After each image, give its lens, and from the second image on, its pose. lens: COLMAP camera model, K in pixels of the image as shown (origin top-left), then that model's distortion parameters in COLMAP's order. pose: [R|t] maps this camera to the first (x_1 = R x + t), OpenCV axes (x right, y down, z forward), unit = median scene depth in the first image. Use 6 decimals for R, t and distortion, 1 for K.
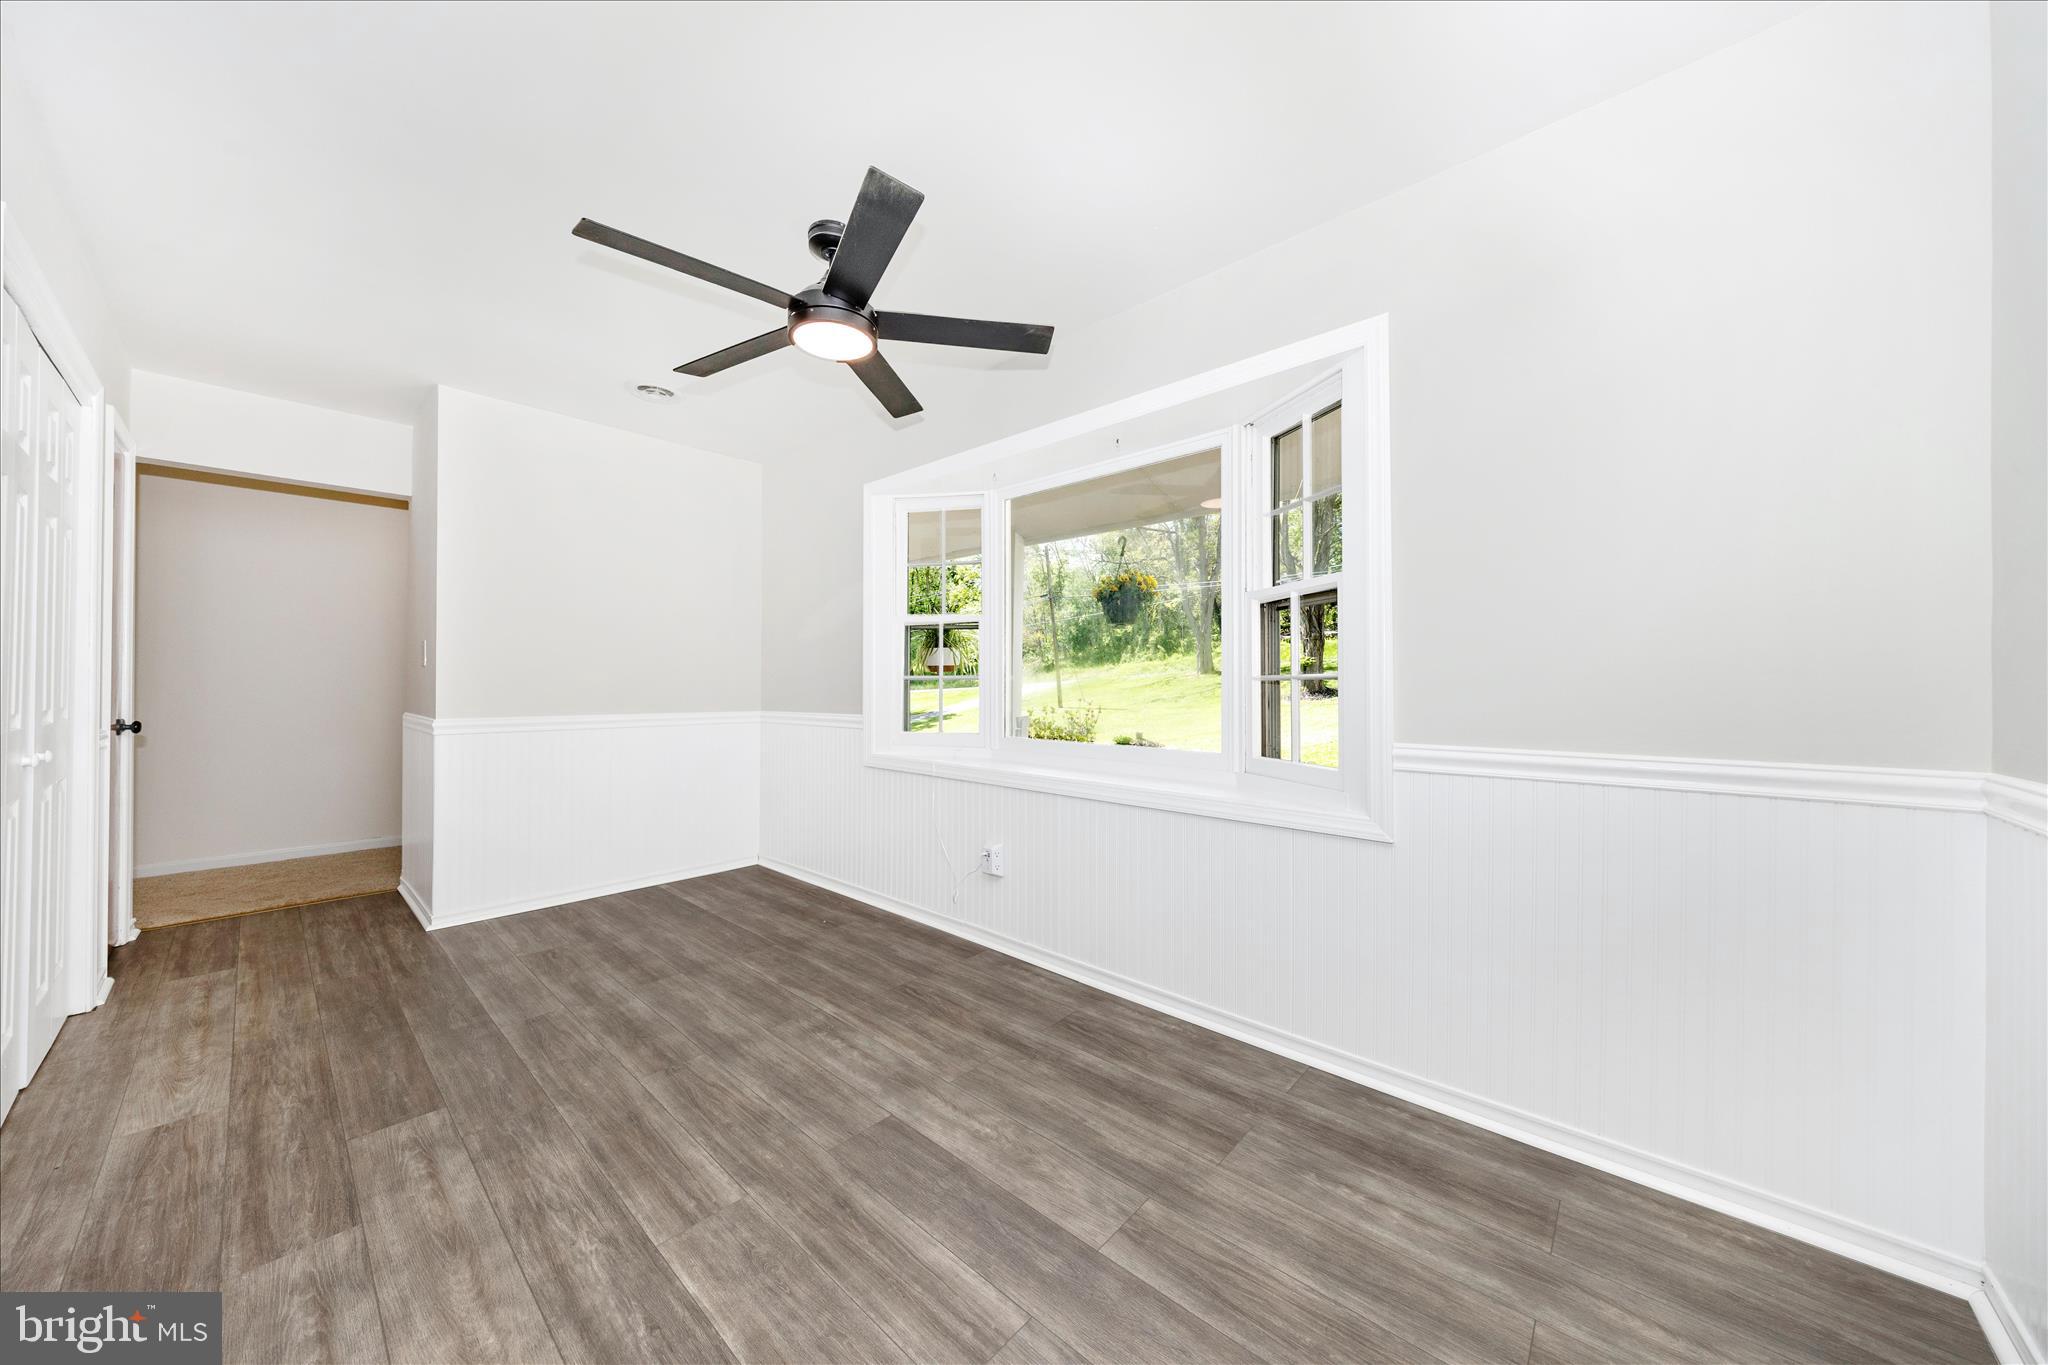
lens RADIAL K [[702.9, 0, 1012.2], [0, 702.9, 676.3], [0, 0, 1]] dist [-0.001907, 0.001897]
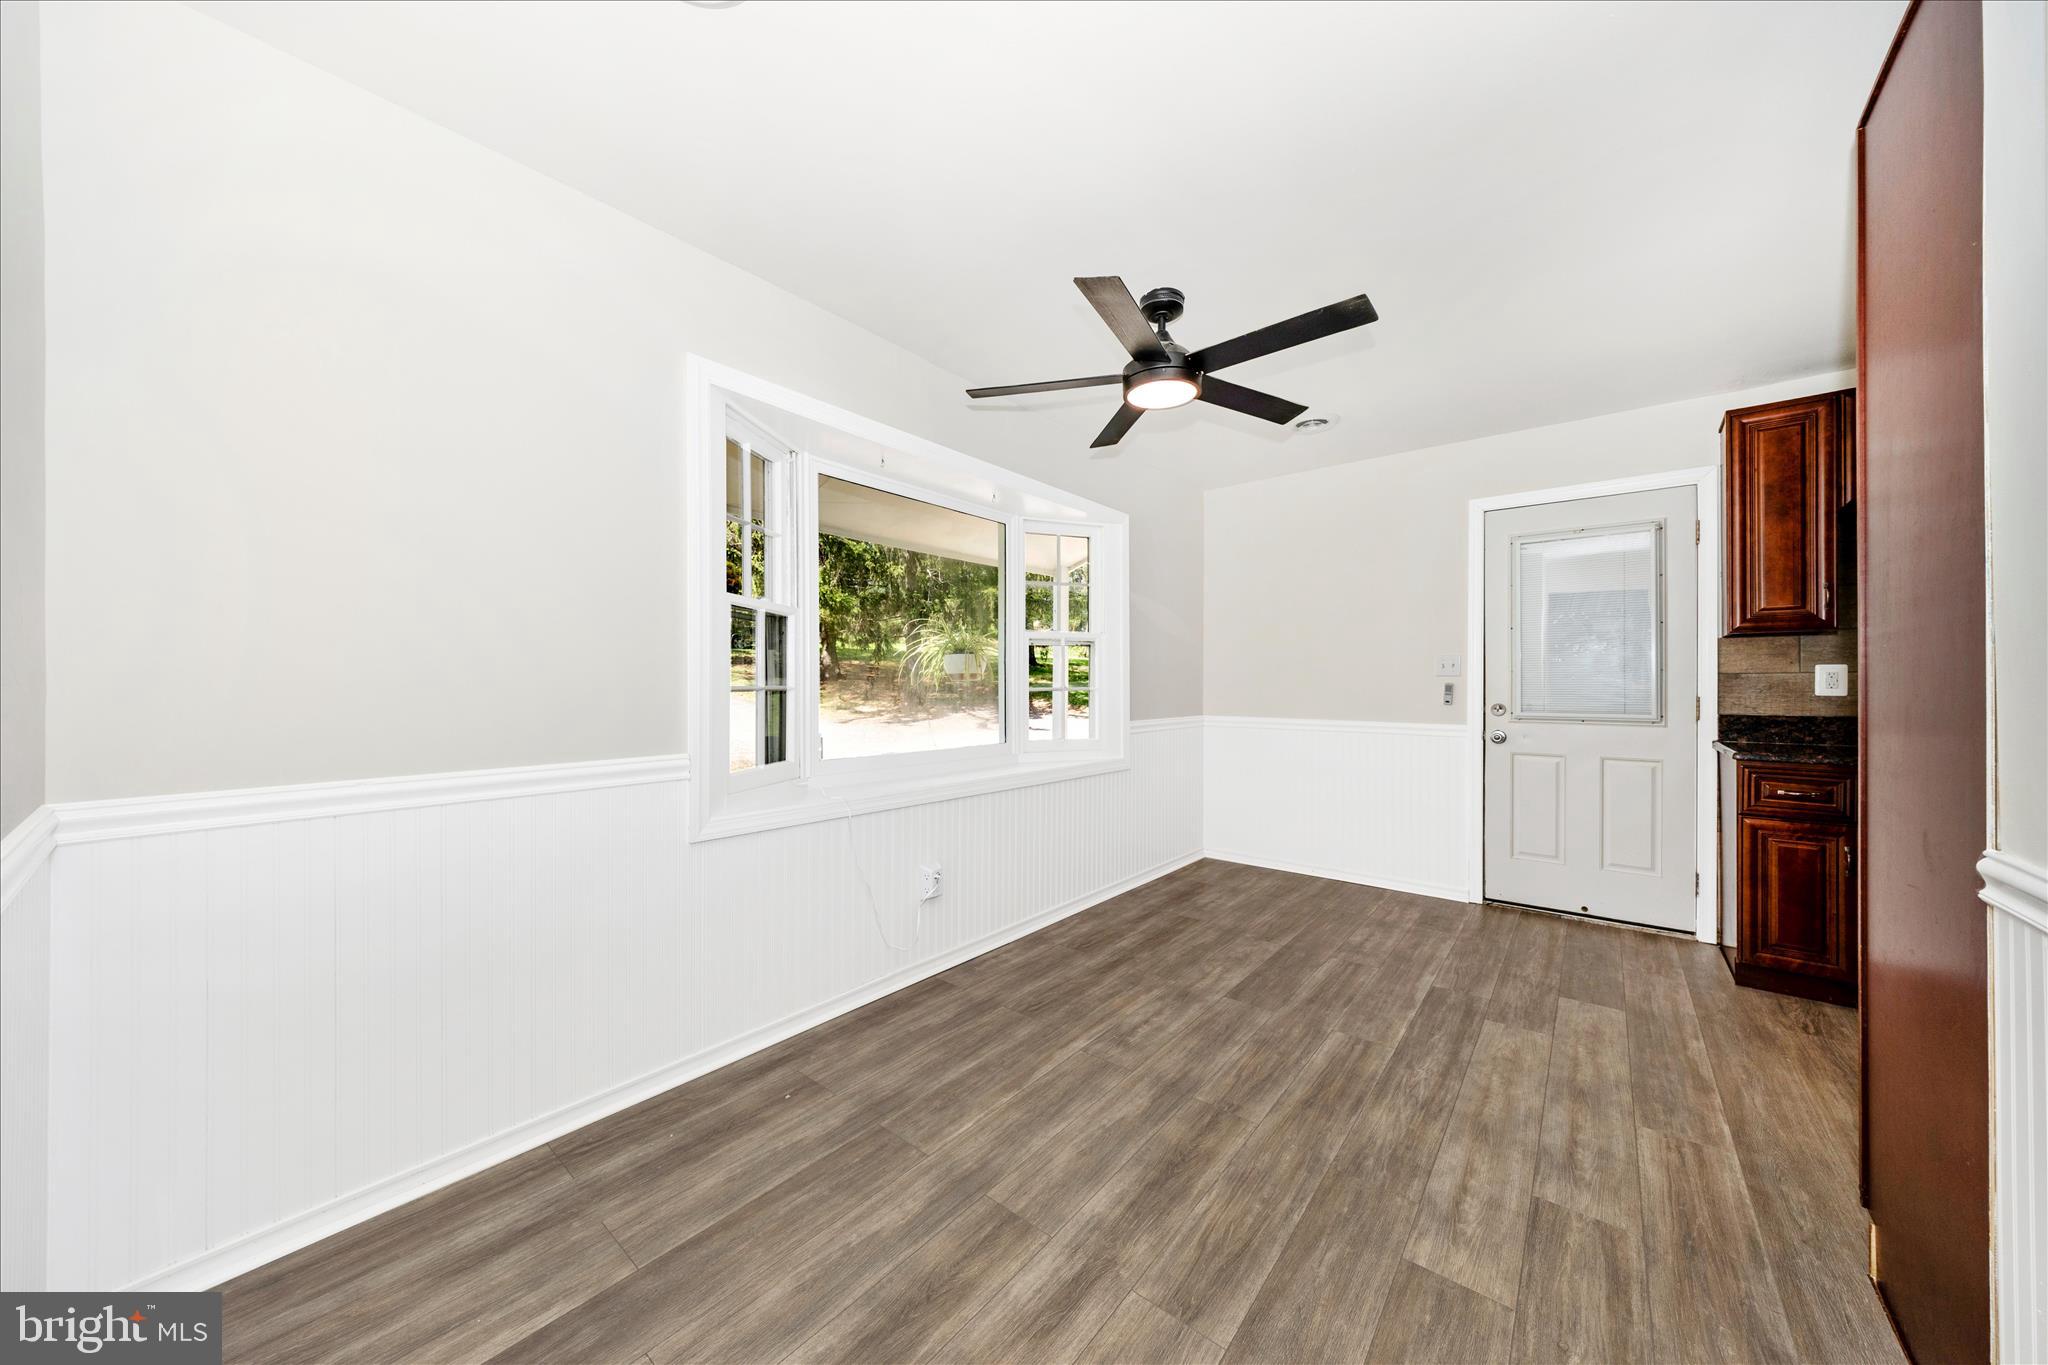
lens RADIAL K [[704.5, 0, 1025.3], [0, 704.5, 680.7], [0, 0, 1]] dist [-0.002540, -0.000335]
pose [[-0.059248, 0.002714, 0.998240, -1.356370], [-0.008097, 0.999962, -0.003200, -0.013108], [-0.998210, -0.008273, -0.059223, 1.278433]]
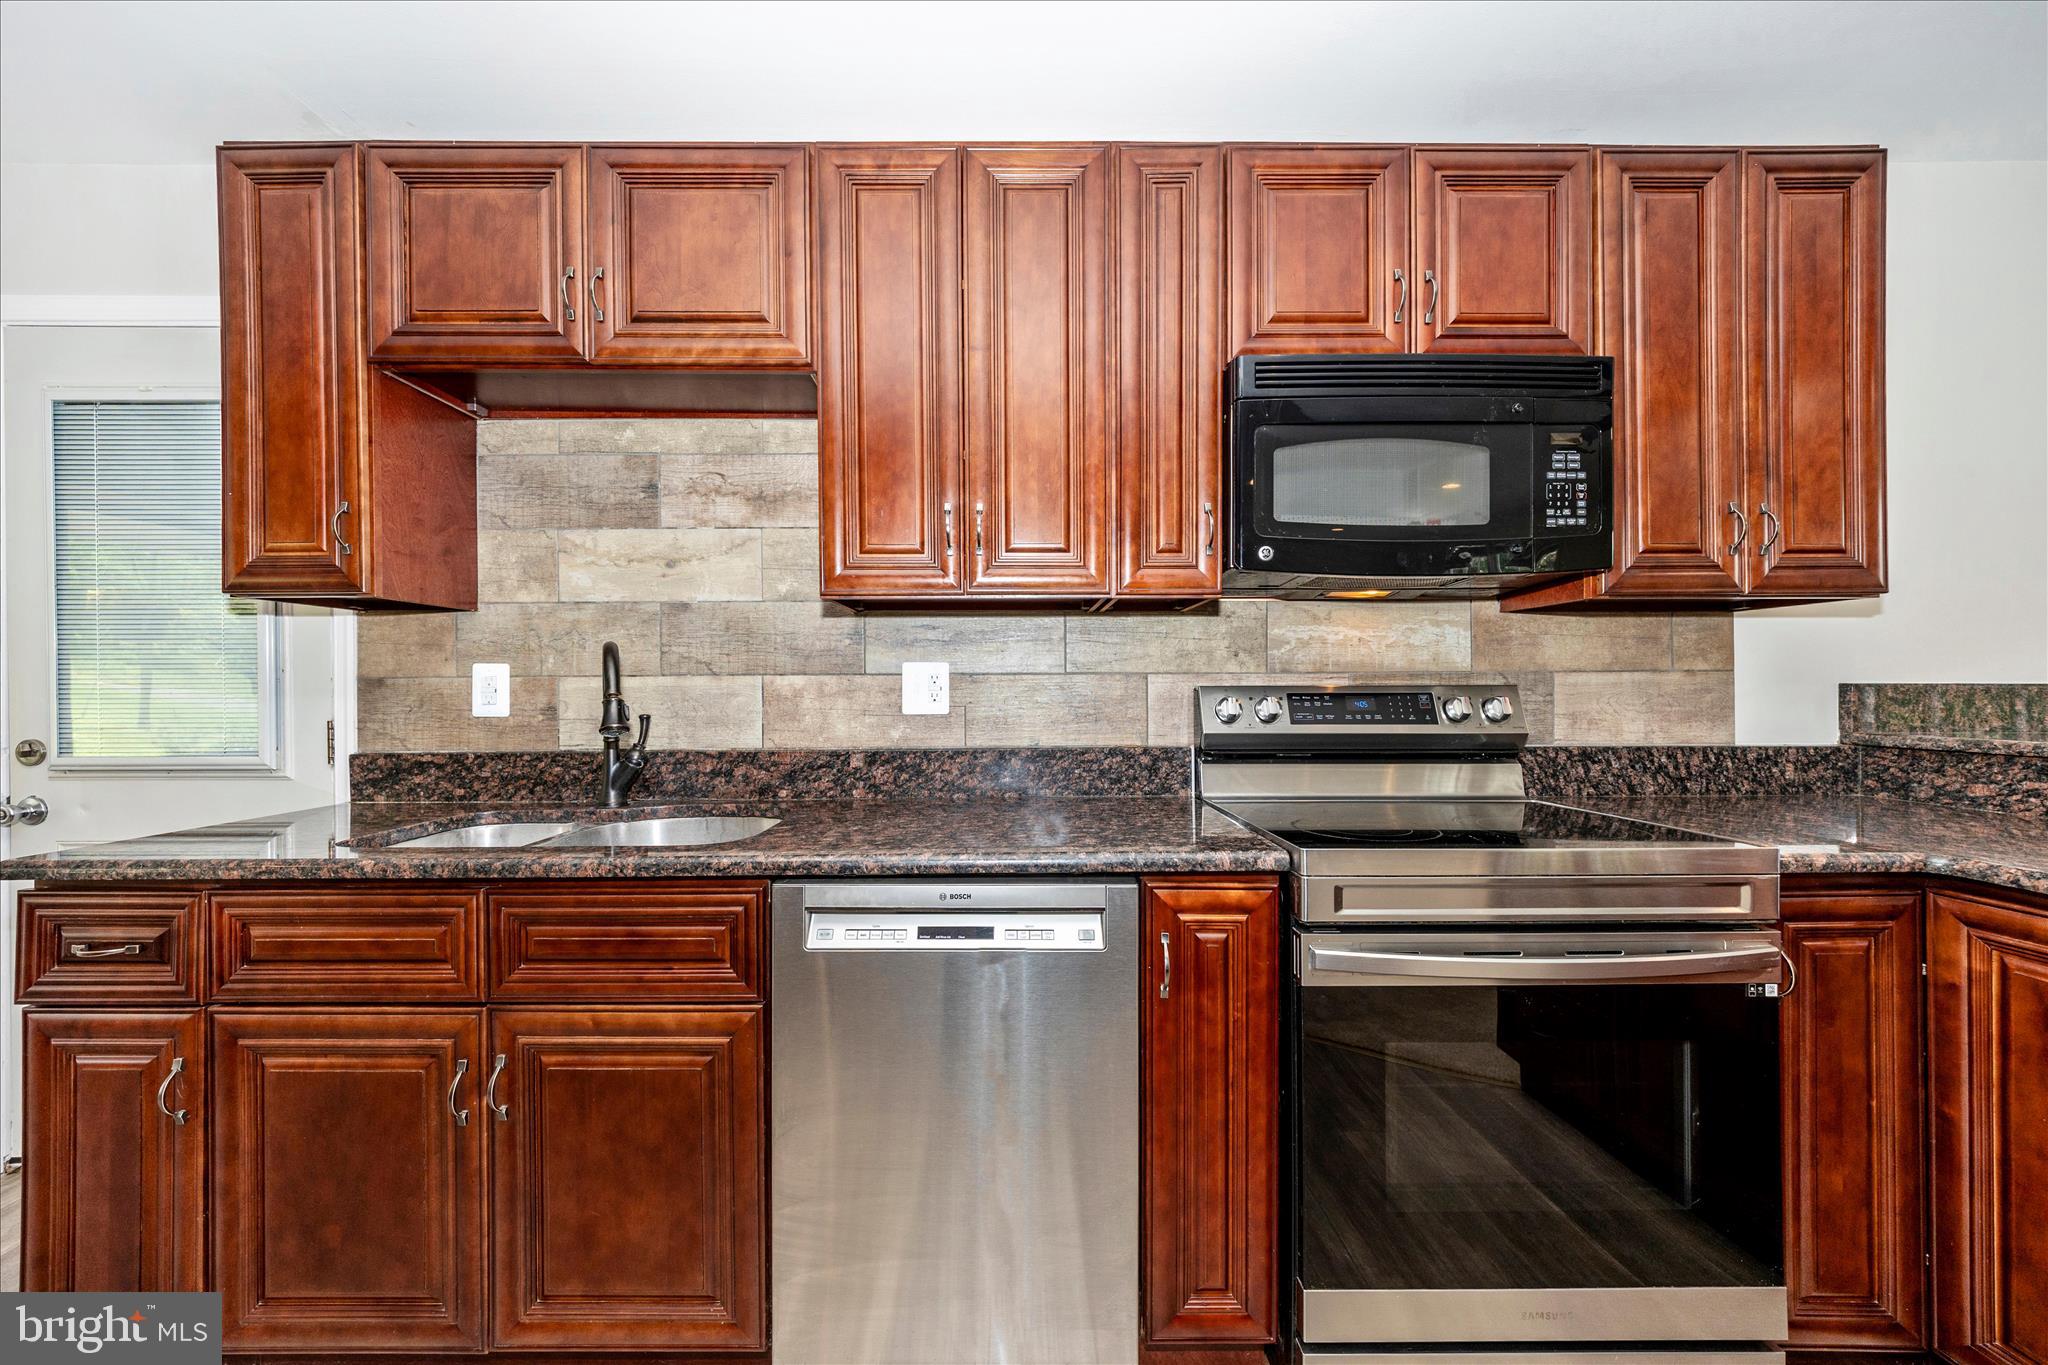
lens RADIAL K [[704.5, 0, 1025.3], [0, 704.5, 680.7], [0, 0, 1]] dist [-0.002540, -0.000335]
pose [[-0.678611, 0.009323, 0.734439, -1.079811], [-0.002200, 0.999889, -0.014724, -0.030687], [-0.734495, -0.011608, -0.678515, -0.273252]]
